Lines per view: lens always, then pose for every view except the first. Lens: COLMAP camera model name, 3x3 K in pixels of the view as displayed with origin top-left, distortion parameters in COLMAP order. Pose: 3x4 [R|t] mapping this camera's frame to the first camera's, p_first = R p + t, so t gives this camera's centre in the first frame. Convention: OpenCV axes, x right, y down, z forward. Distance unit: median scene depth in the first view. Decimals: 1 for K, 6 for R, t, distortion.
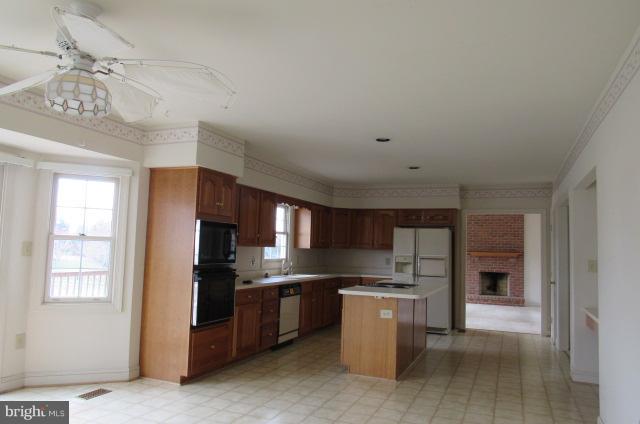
lens RADIAL K [[461.1, 0, 321.3], [0, 461.1, 213.4], [0, 0, 1]] dist [-0.033366, 0.002200]
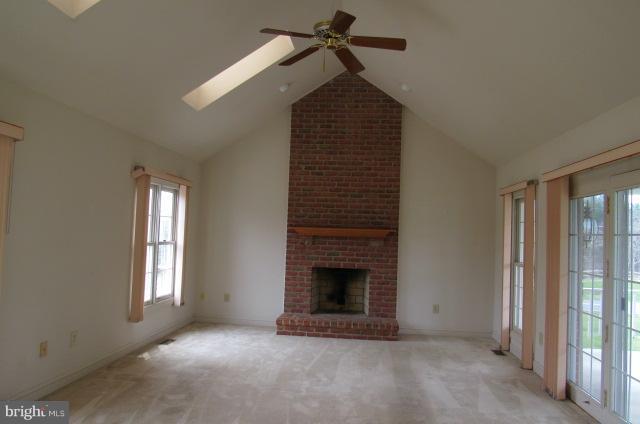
lens RADIAL K [[461.1, 0, 321.3], [0, 461.1, 213.4], [0, 0, 1]] dist [-0.033366, 0.002200]
pose [[0.954843, 0.019874, 0.296445, 0.346924], [-0.031329, 0.998933, 0.033940, 0.088522], [-0.295454, -0.041694, 0.954447, 0.890260]]
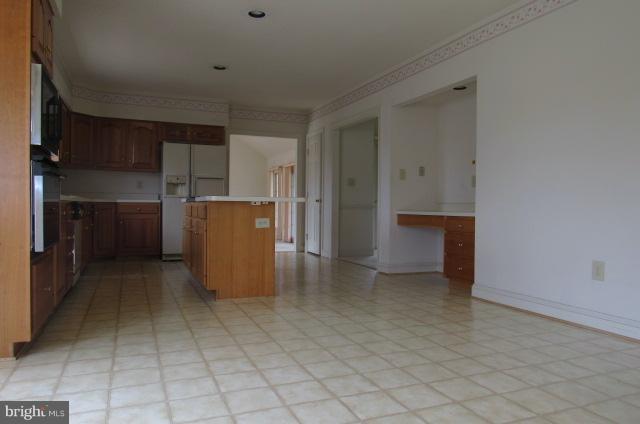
lens RADIAL K [[461.1, 0, 321.3], [0, 461.1, 213.4], [0, 0, 1]] dist [-0.033366, 0.002200]
pose [[0.692905, -0.033098, 0.720269, -0.242201], [-0.043485, 0.995209, 0.087565, 0.073091], [-0.719716, -0.091995, 0.688146, 0.200514]]
